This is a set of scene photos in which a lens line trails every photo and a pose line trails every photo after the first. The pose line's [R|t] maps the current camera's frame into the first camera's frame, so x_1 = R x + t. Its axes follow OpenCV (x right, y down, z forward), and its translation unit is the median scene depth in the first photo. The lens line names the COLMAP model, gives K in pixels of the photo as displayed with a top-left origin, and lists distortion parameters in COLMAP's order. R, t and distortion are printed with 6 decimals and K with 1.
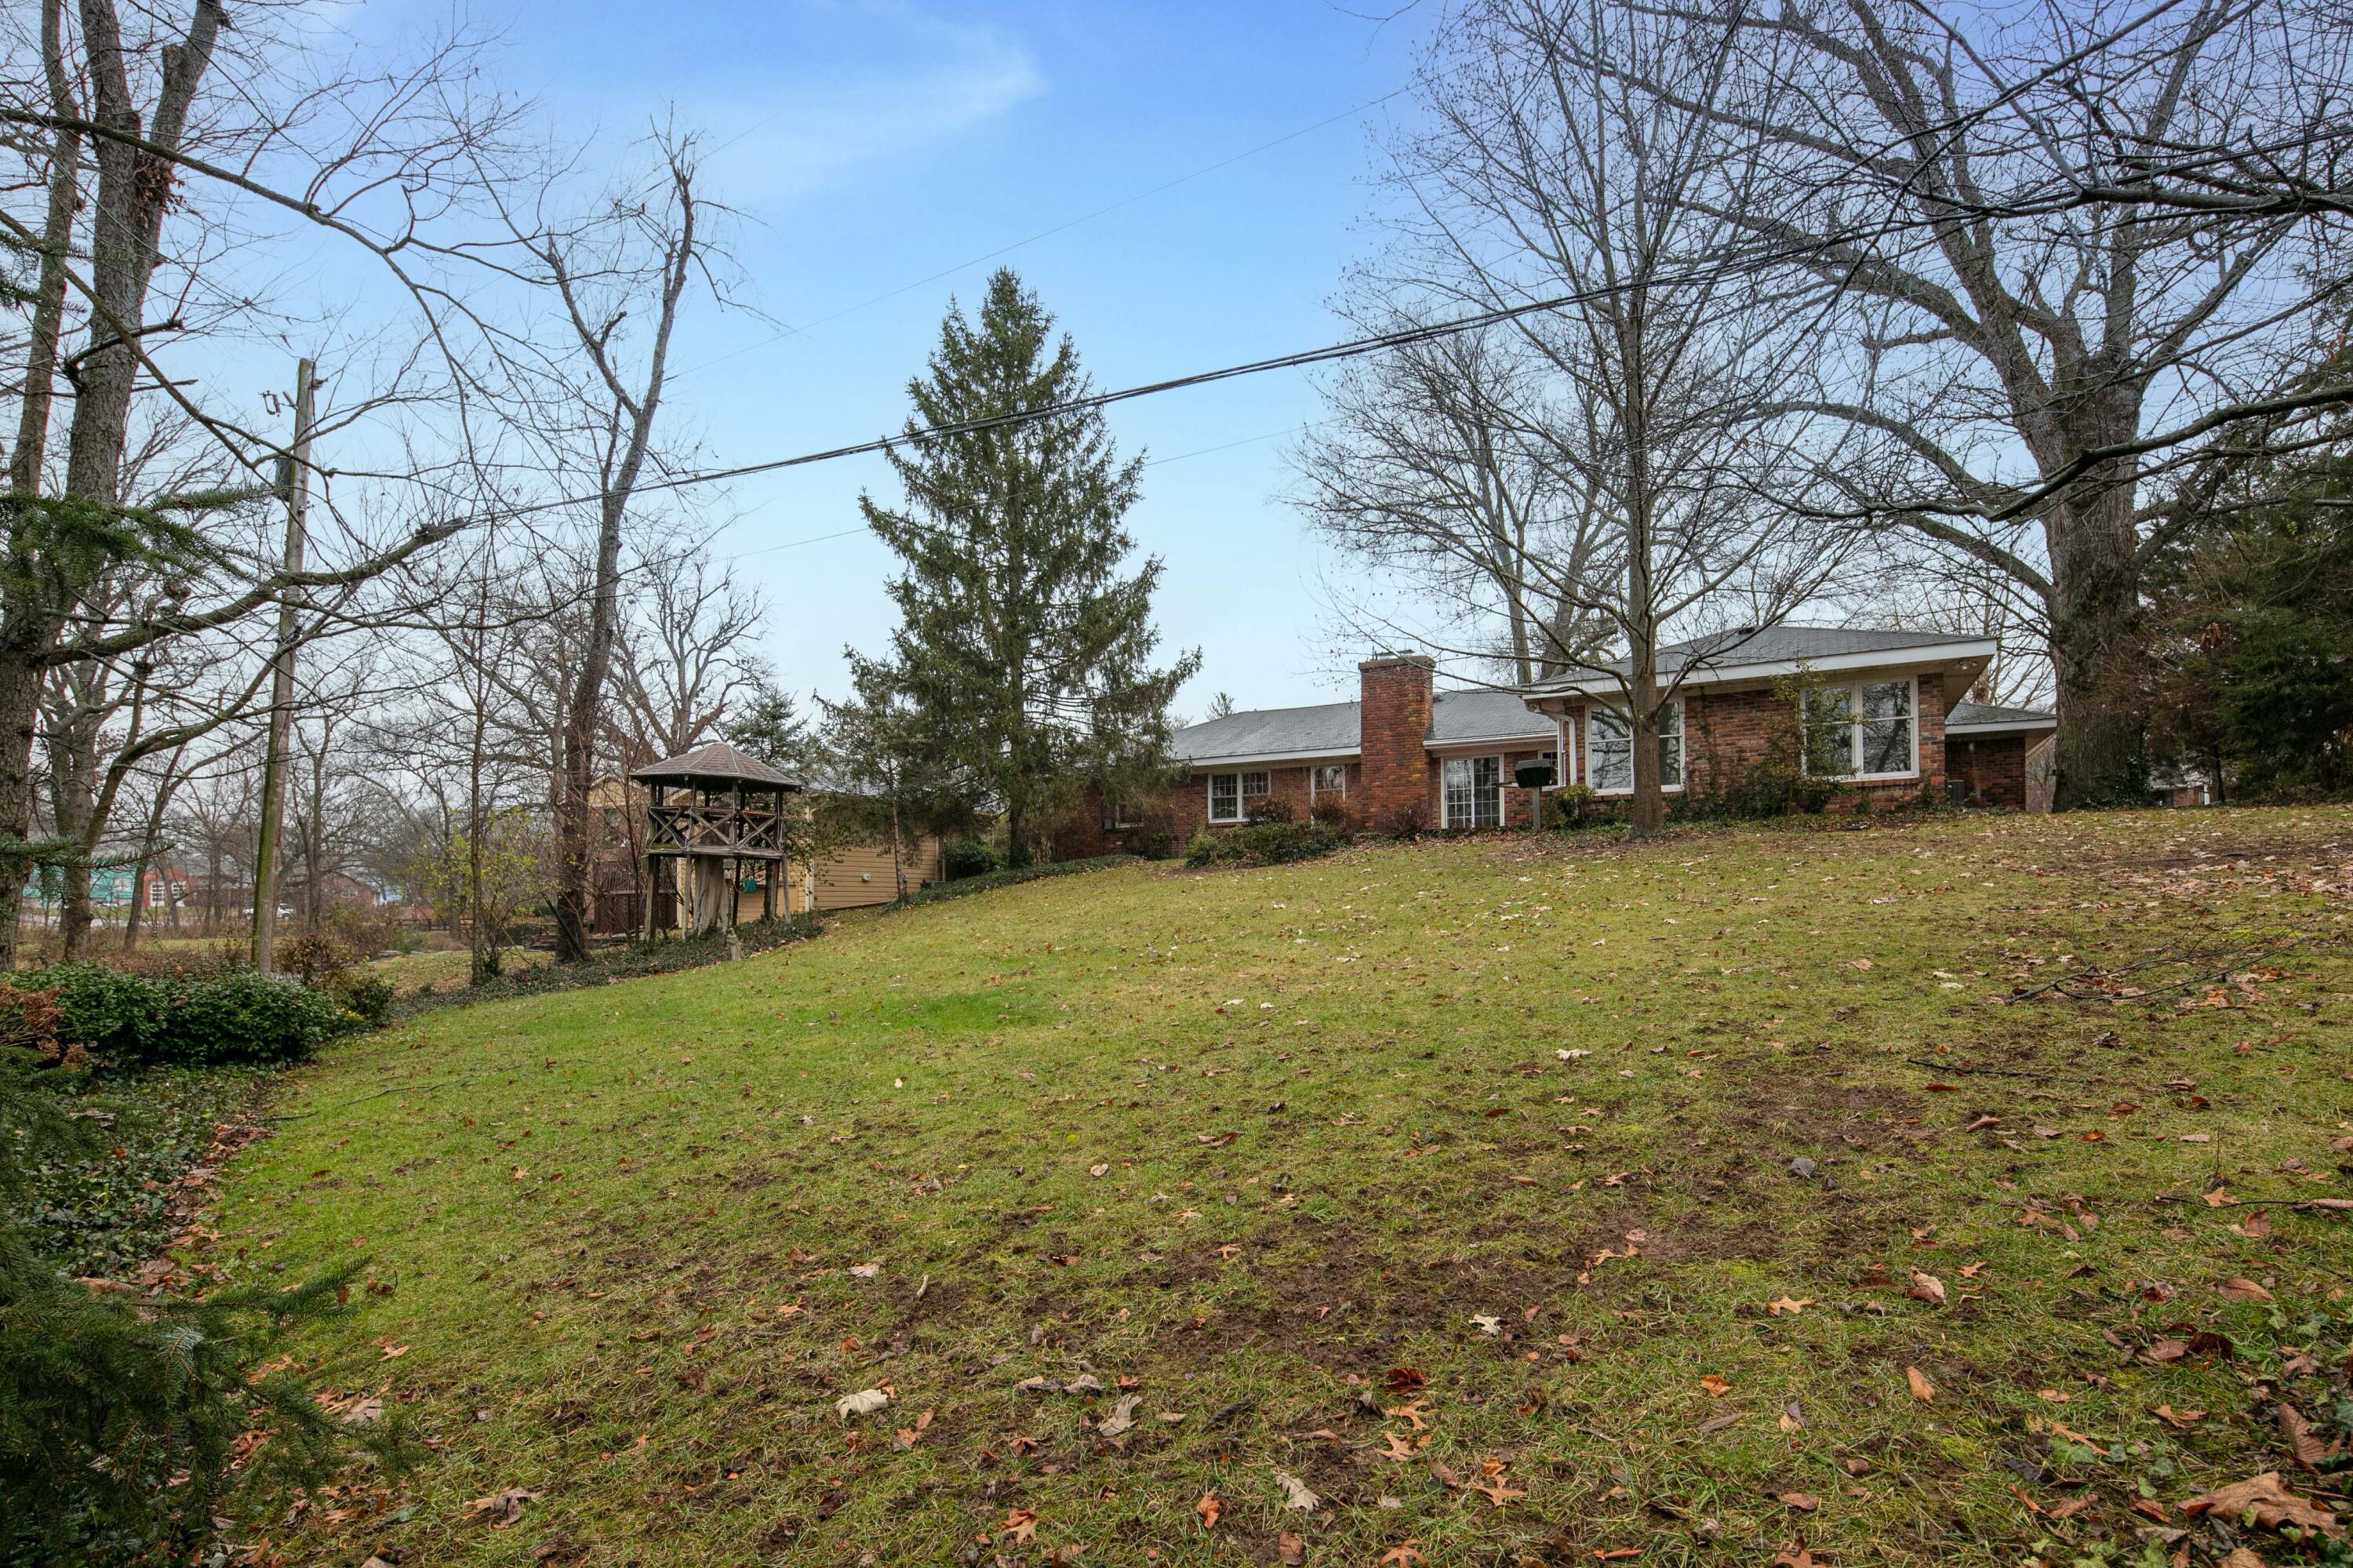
lens RADIAL K [[1139.6, 0, 1173.5], [0, 1139.6, 825.6], [0, 0, 1]] dist [-0.002162, -0.000022]
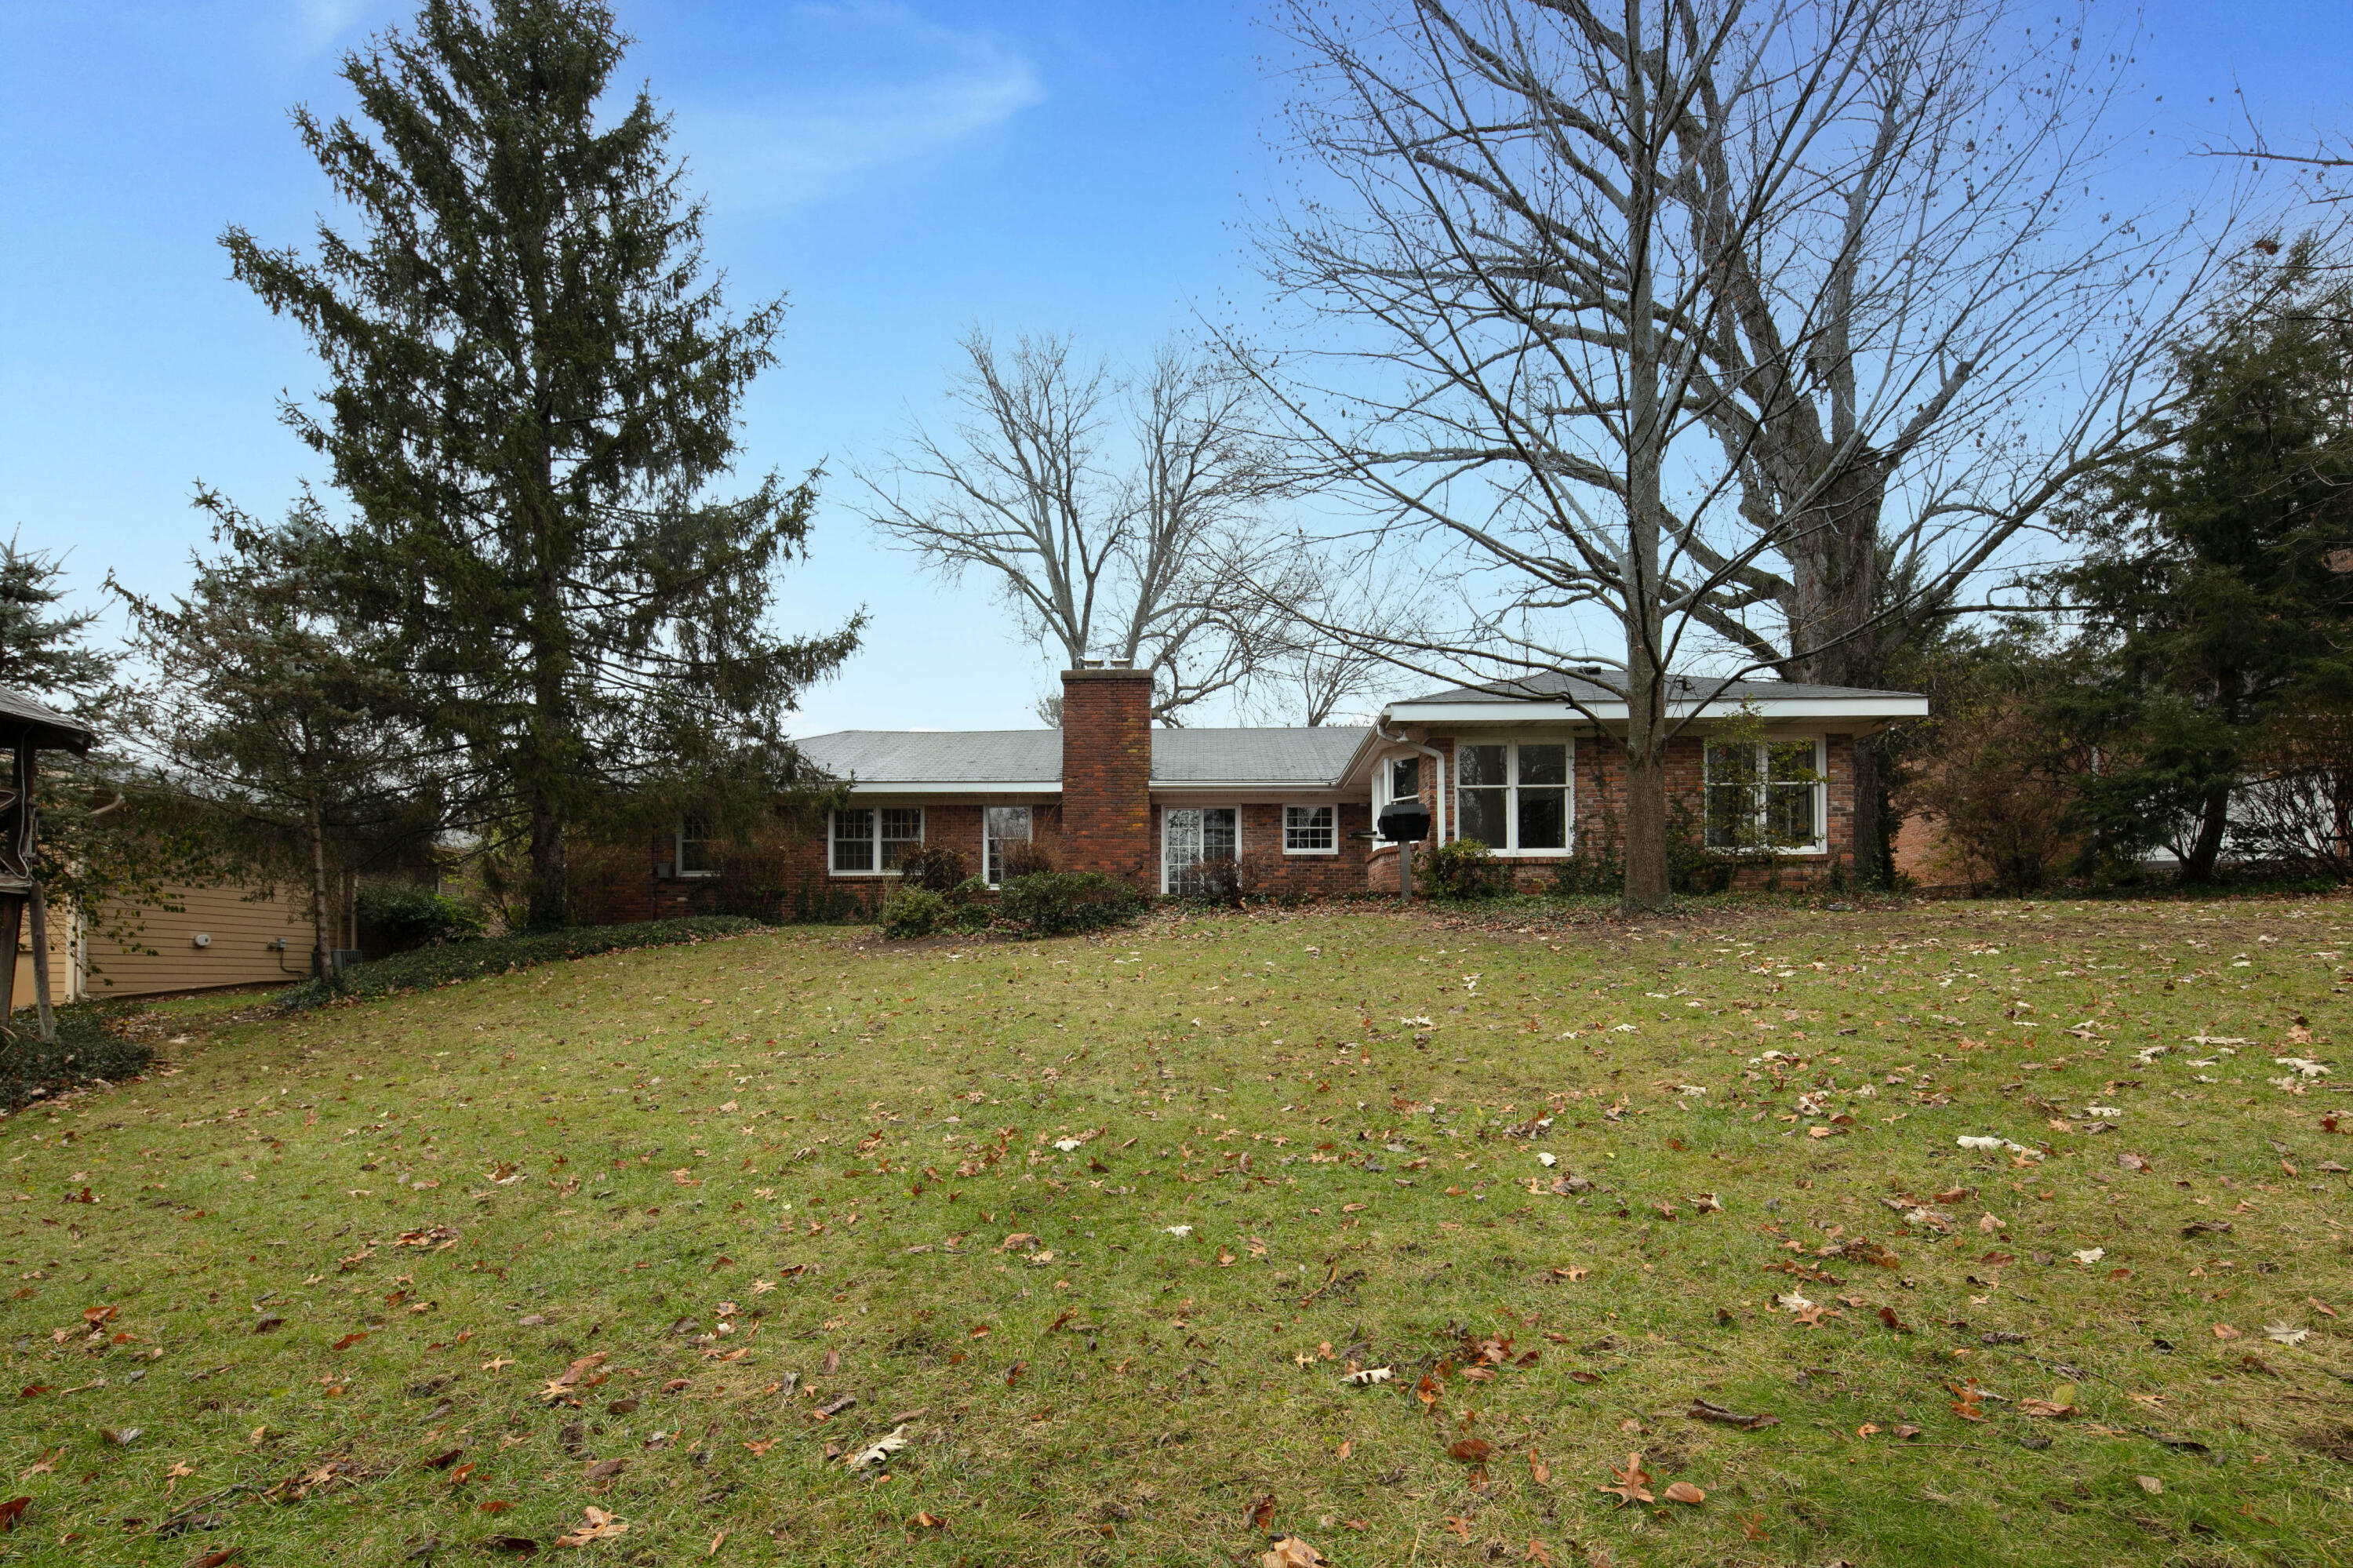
lens RADIAL K [[1133.7, 0, 1168.0], [0, 1133.7, 931.9], [0, 0, 1]] dist [-0.000234, -0.000214]
pose [[0.889313, 0.026584, 0.456526, -0.114342], [-0.039390, 0.999052, 0.018556, 0.013143], [-0.455600, -0.034484, 0.889516, 0.308797]]
